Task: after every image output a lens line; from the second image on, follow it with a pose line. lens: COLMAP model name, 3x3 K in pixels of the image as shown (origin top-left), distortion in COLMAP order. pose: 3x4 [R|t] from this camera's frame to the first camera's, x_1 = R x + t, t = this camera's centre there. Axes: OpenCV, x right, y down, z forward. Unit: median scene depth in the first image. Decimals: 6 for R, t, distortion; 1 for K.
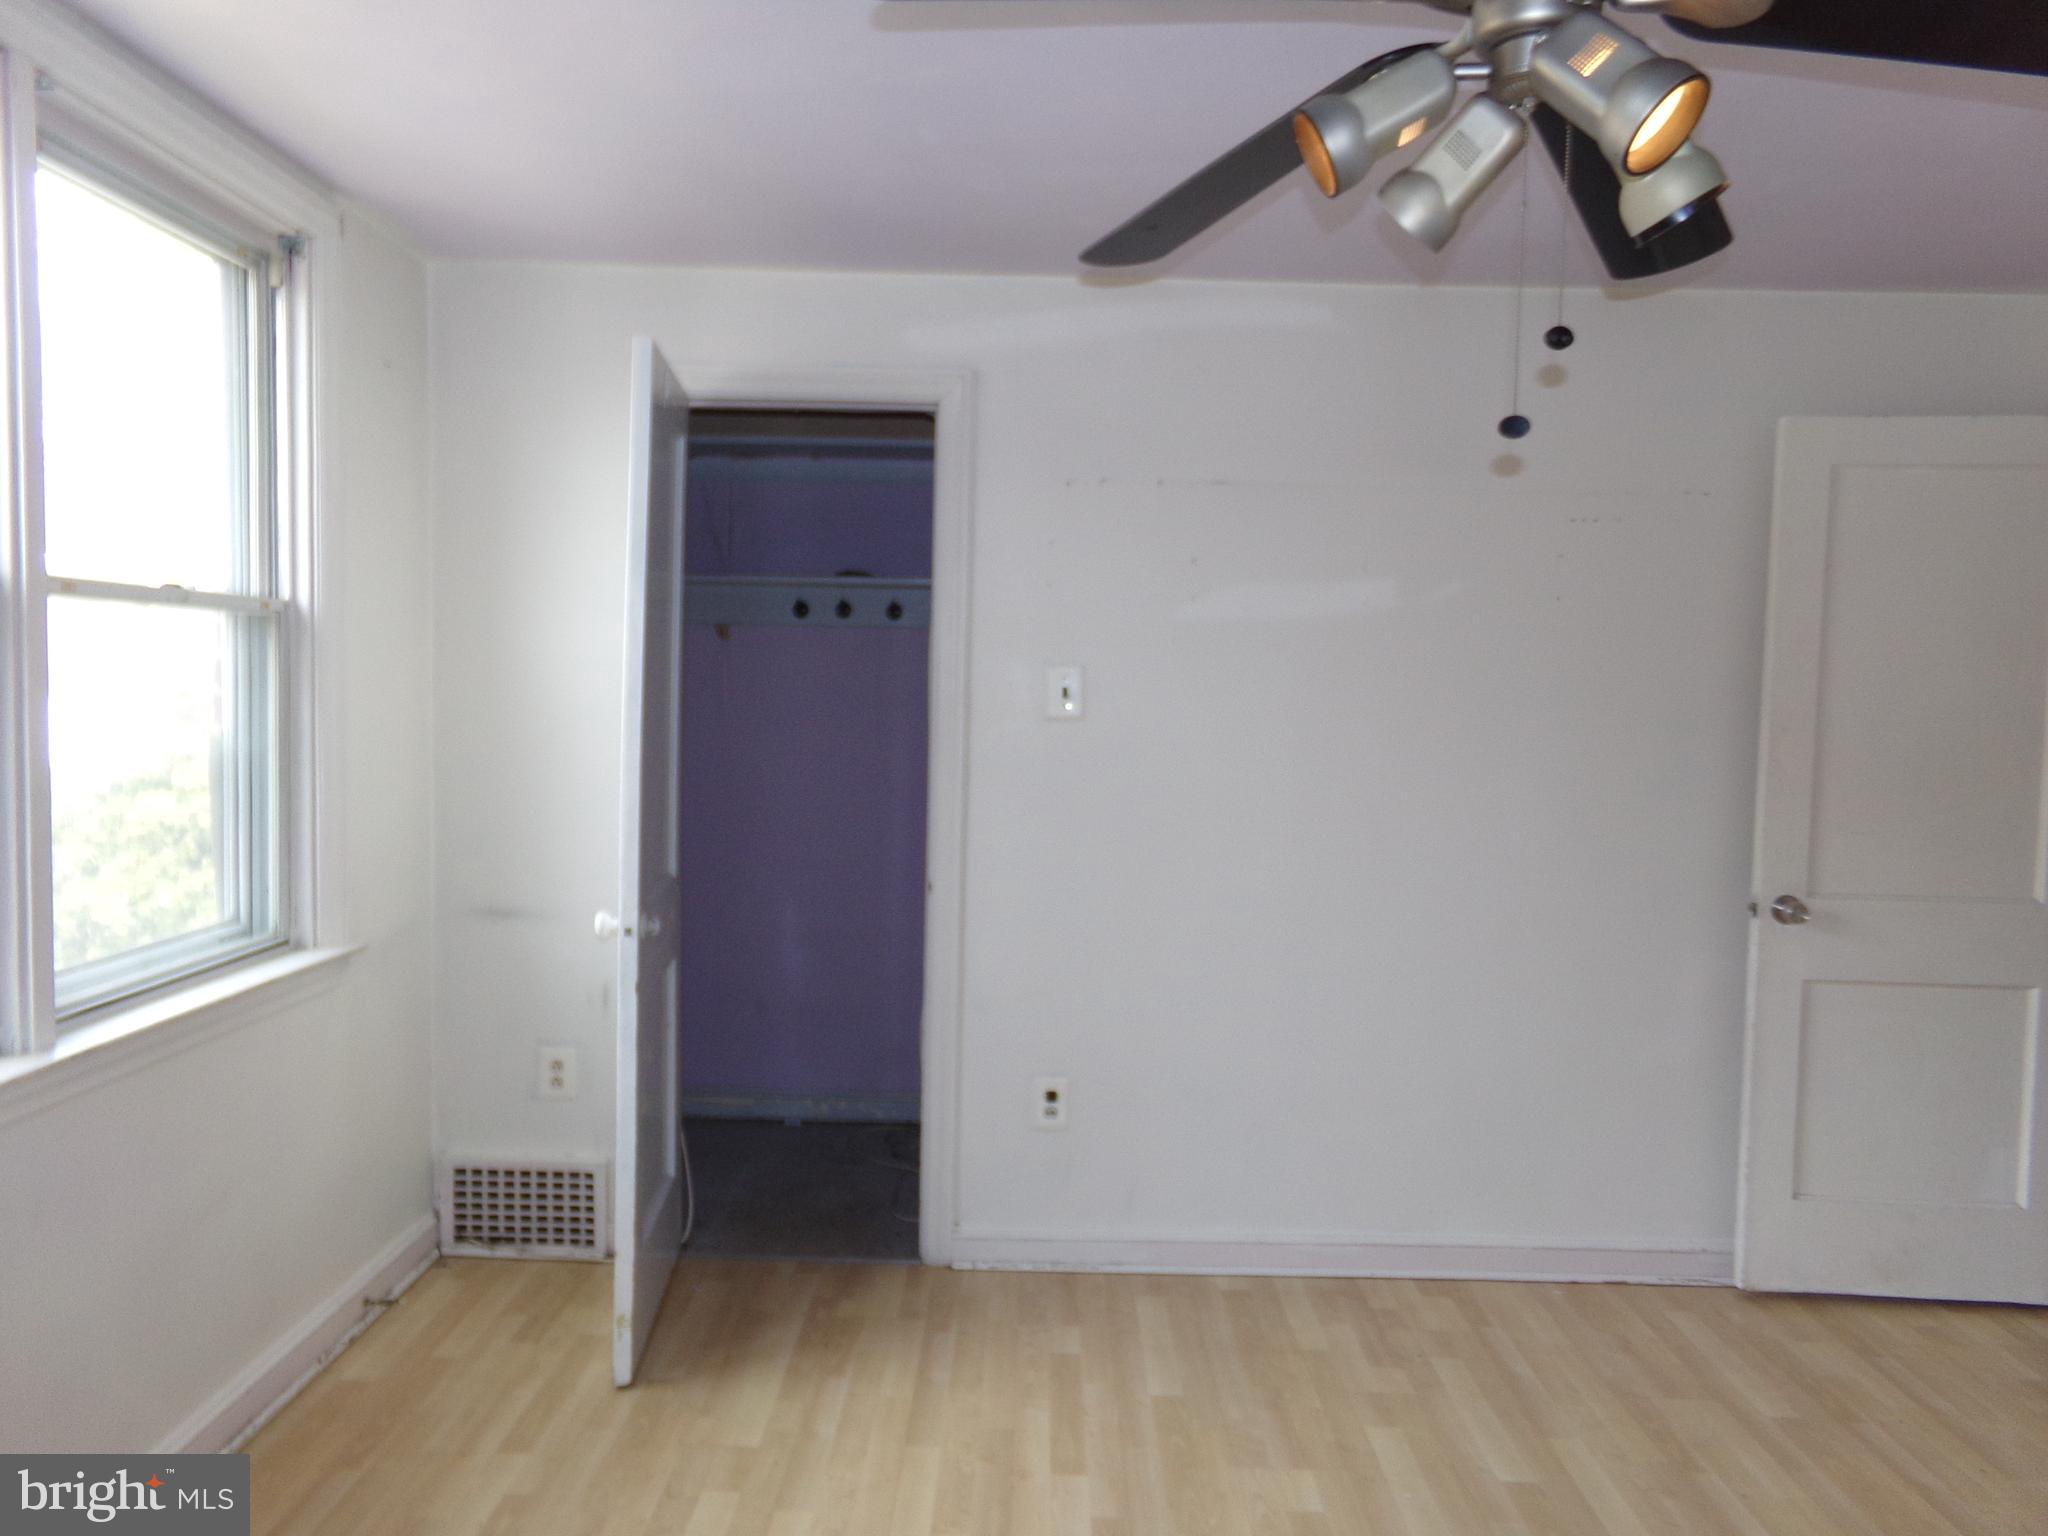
lens RADIAL K [[1412.4, 0, 1018.9], [0, 1412.4, 766.5], [0, 0, 1]] dist [-0.024448, 0.067920]
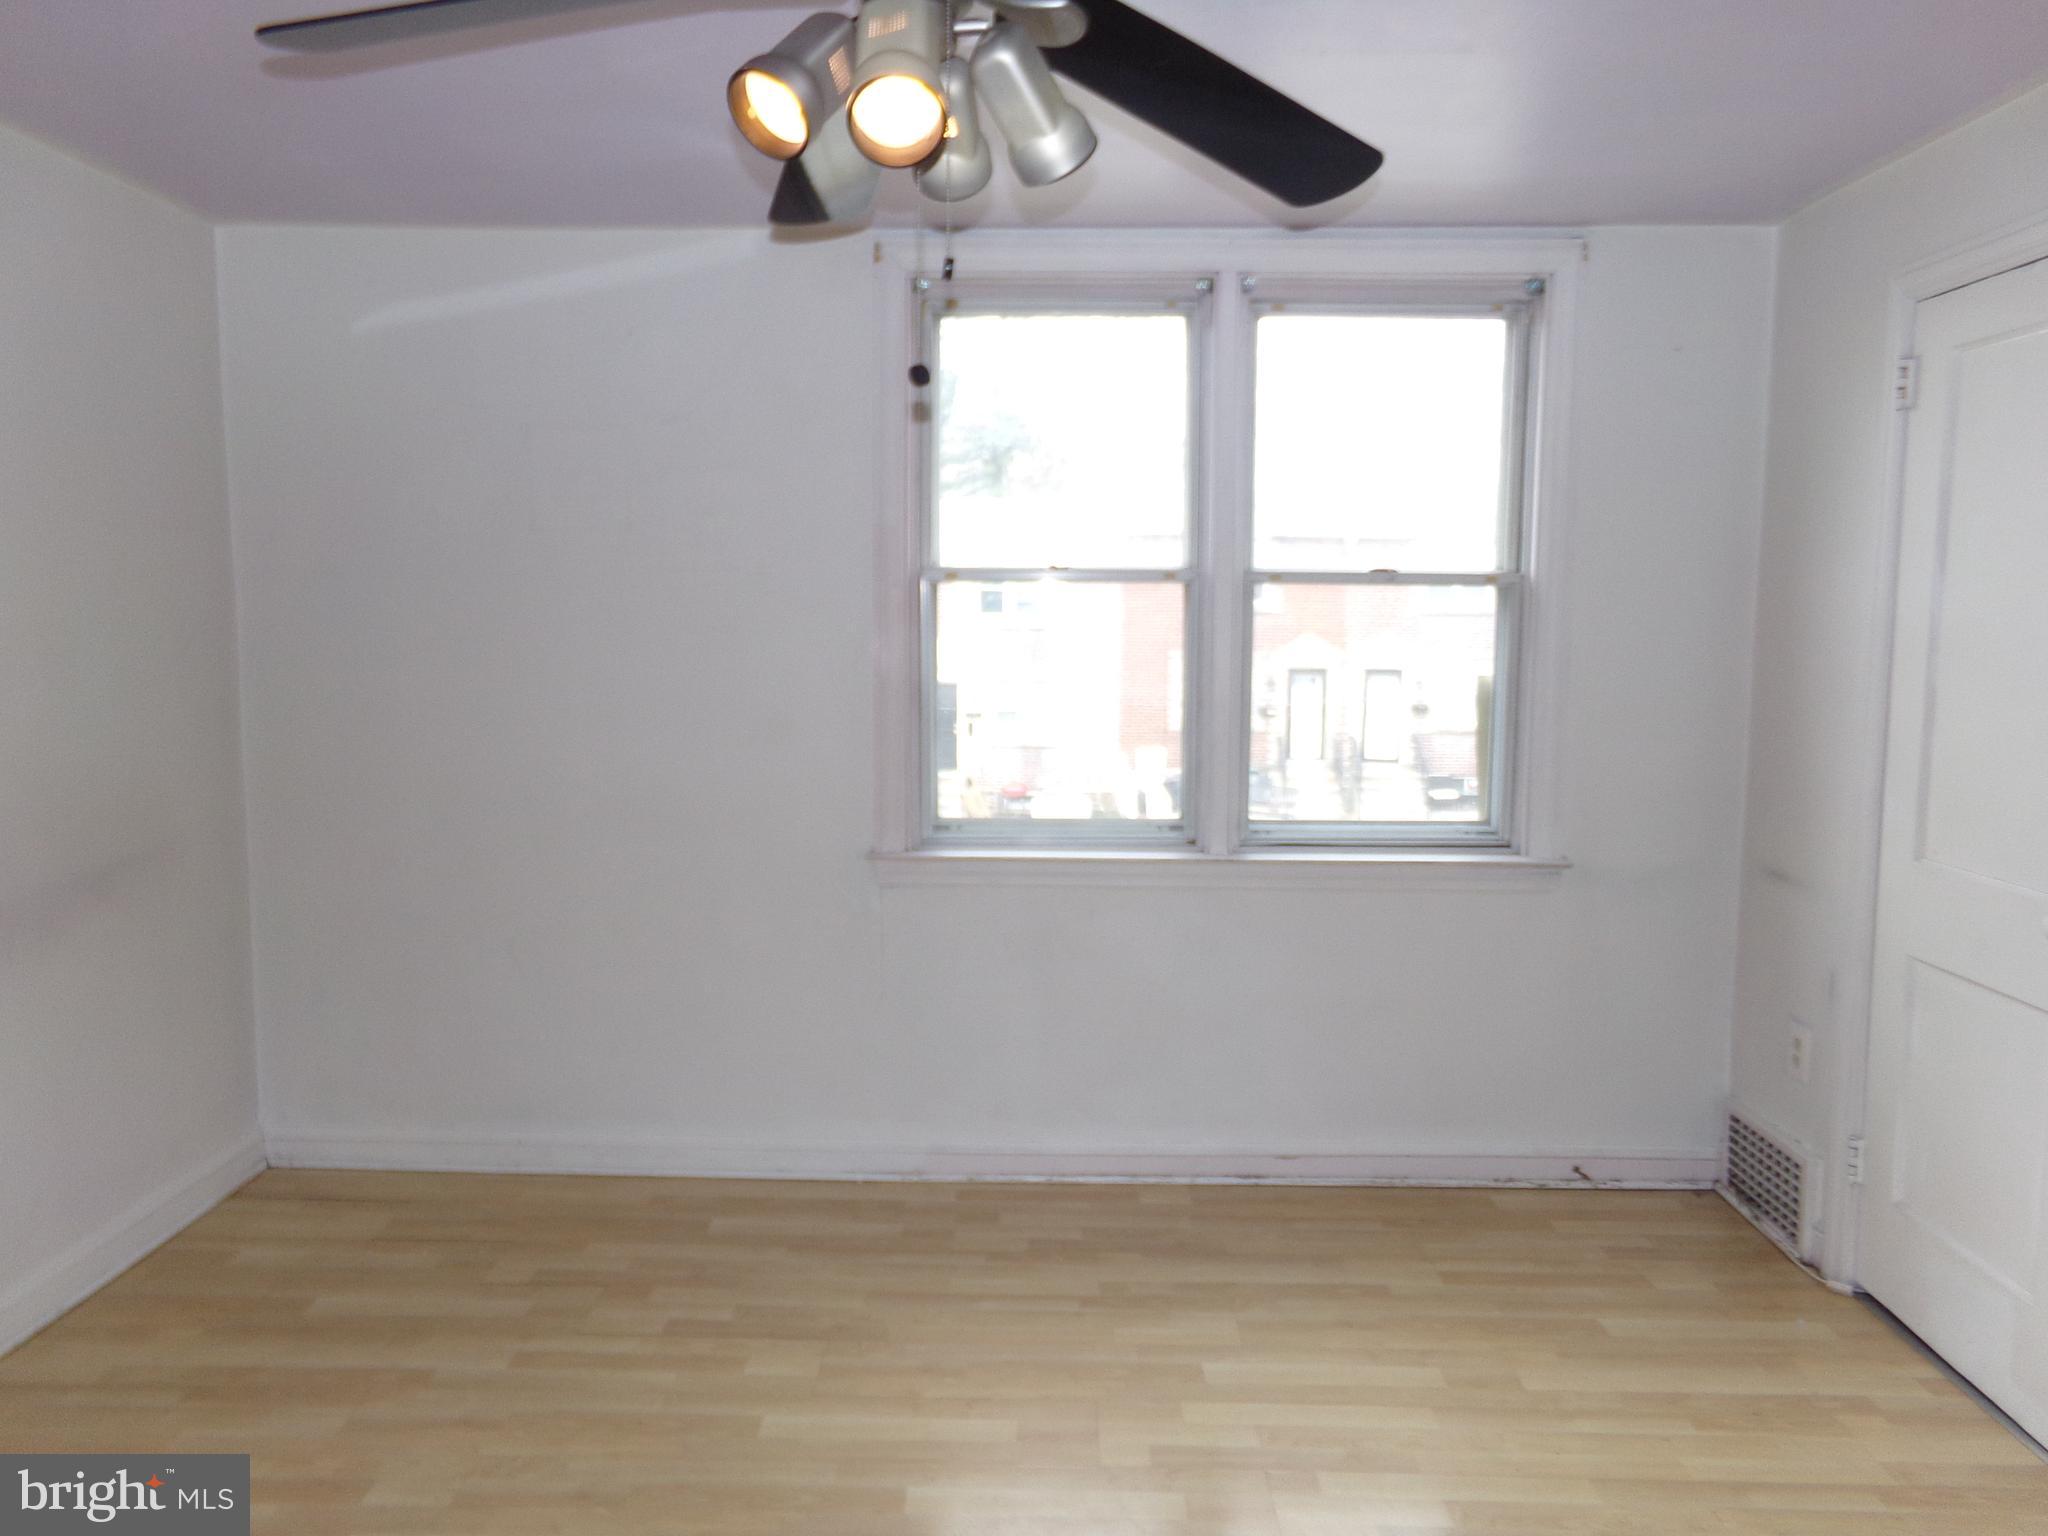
lens RADIAL K [[1435.9, 0, 1034.2], [0, 1435.9, 765.9], [0, 0, 1]] dist [-0.119142, 0.232064]
pose [[-0.003741, 0.083243, -0.996522, 0.679808], [-0.068224, 0.994186, 0.083304, -0.021710], [0.997663, 0.068299, 0.001960, 0.523535]]
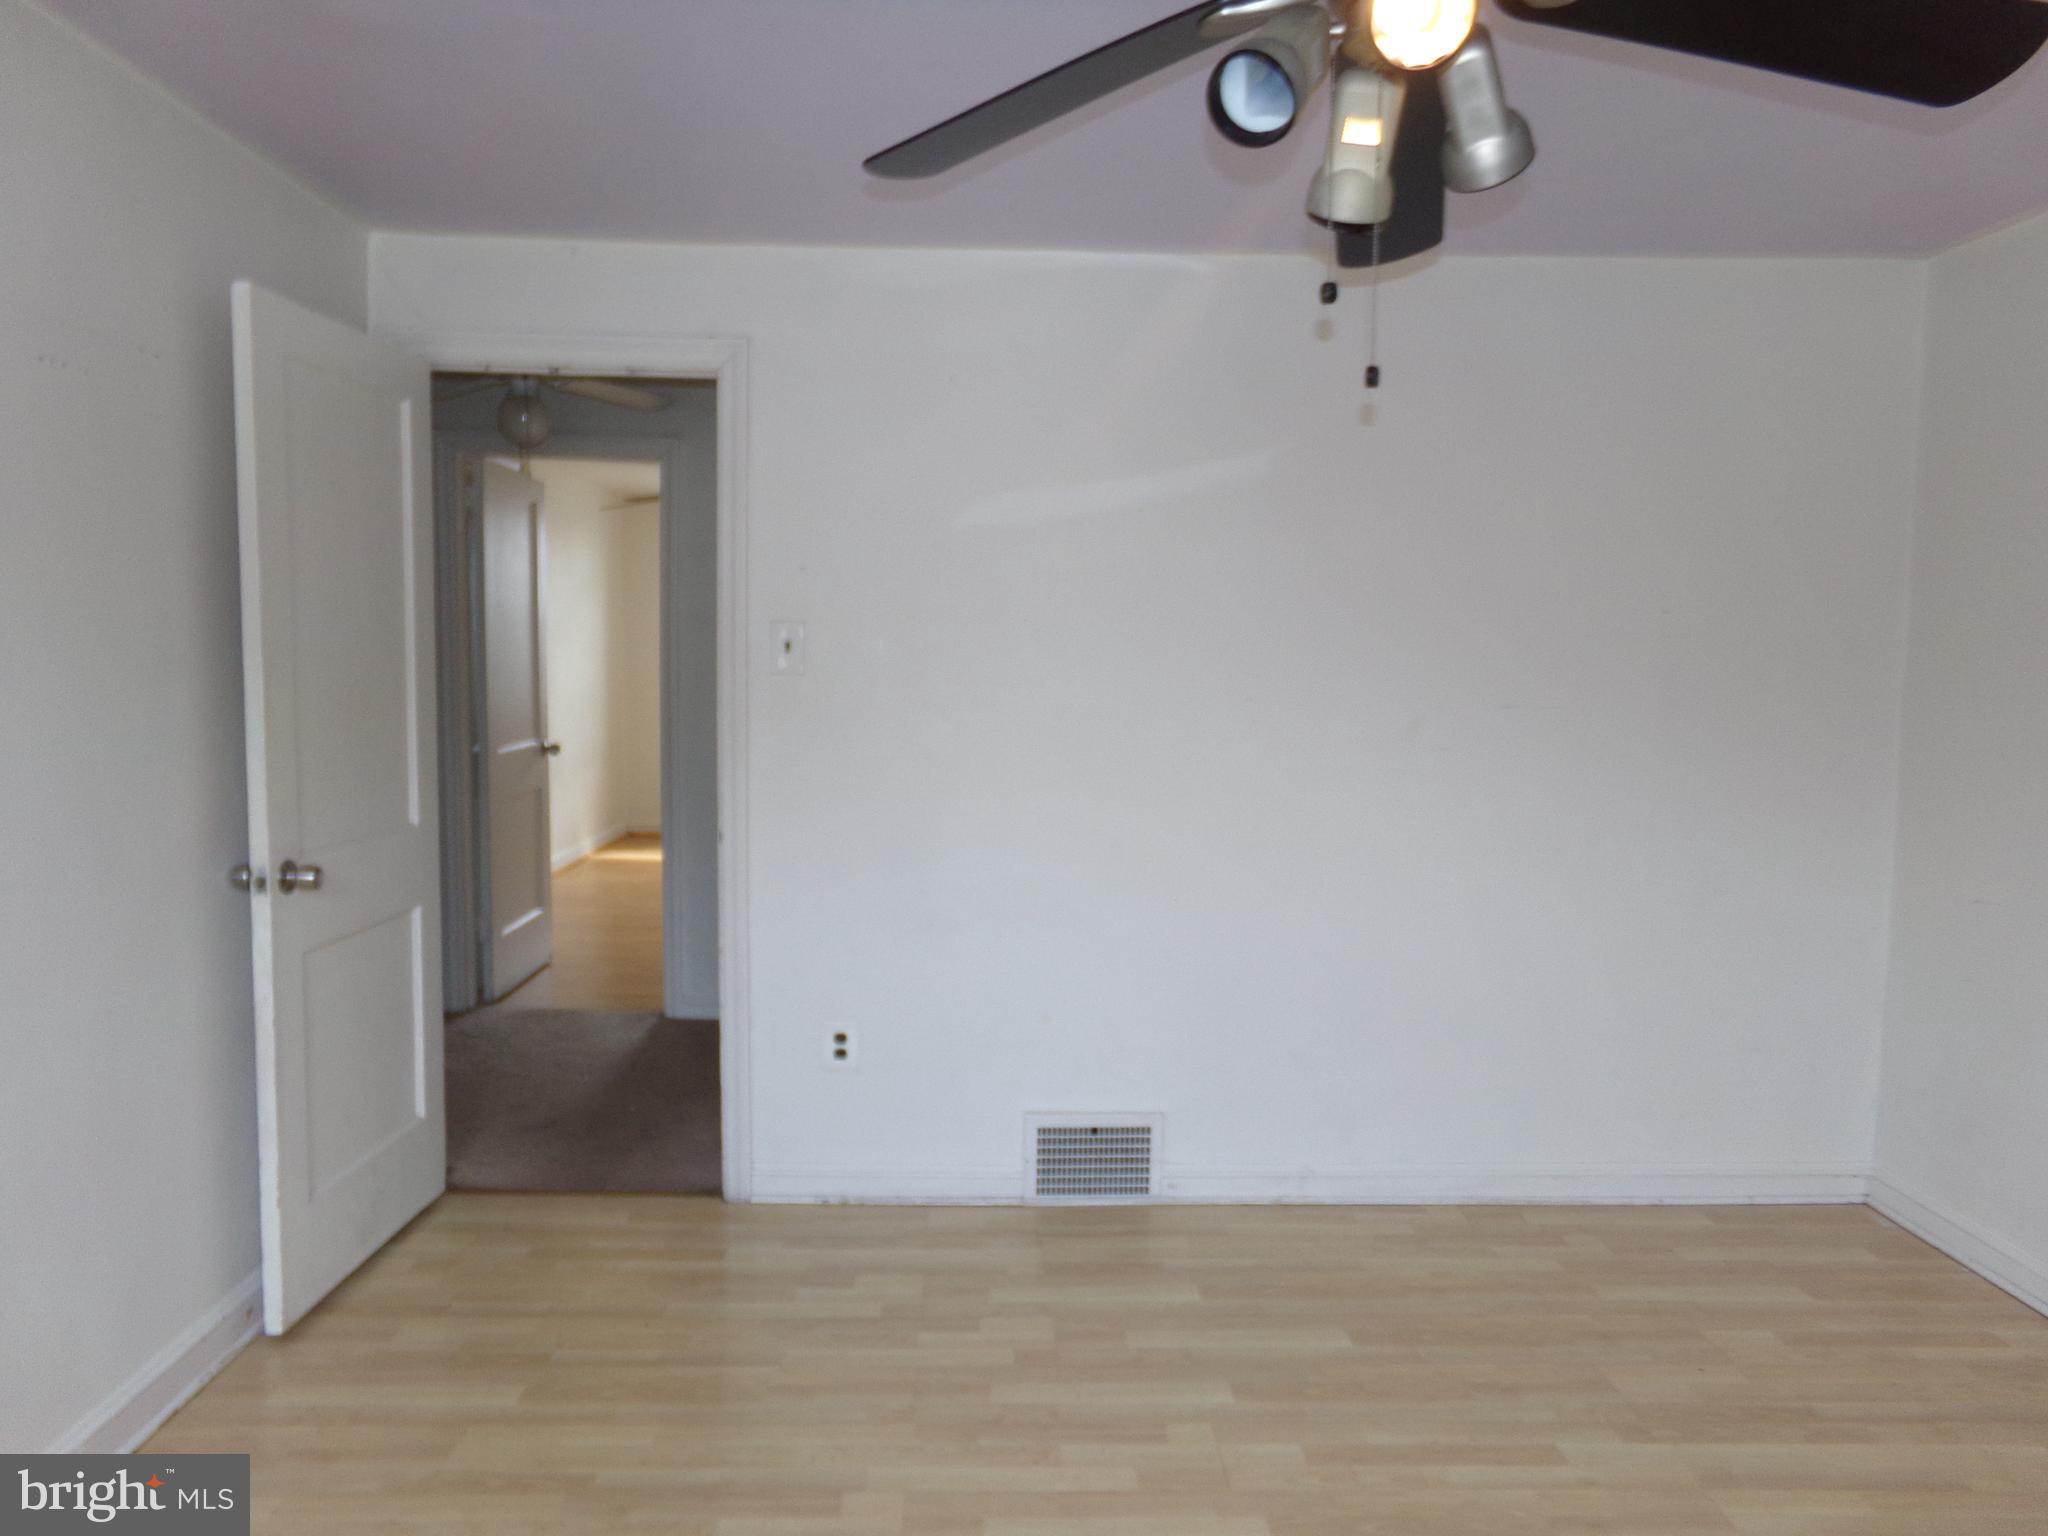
lens RADIAL K [[1412.4, 0, 1018.9], [0, 1412.4, 766.5], [0, 0, 1]] dist [-0.024448, 0.067920]
pose [[-0.033926, -0.104149, 0.993983, -0.328977], [0.041975, 0.993529, 0.105534, -0.038379], [-0.998543, 0.045302, -0.029335, 0.615422]]
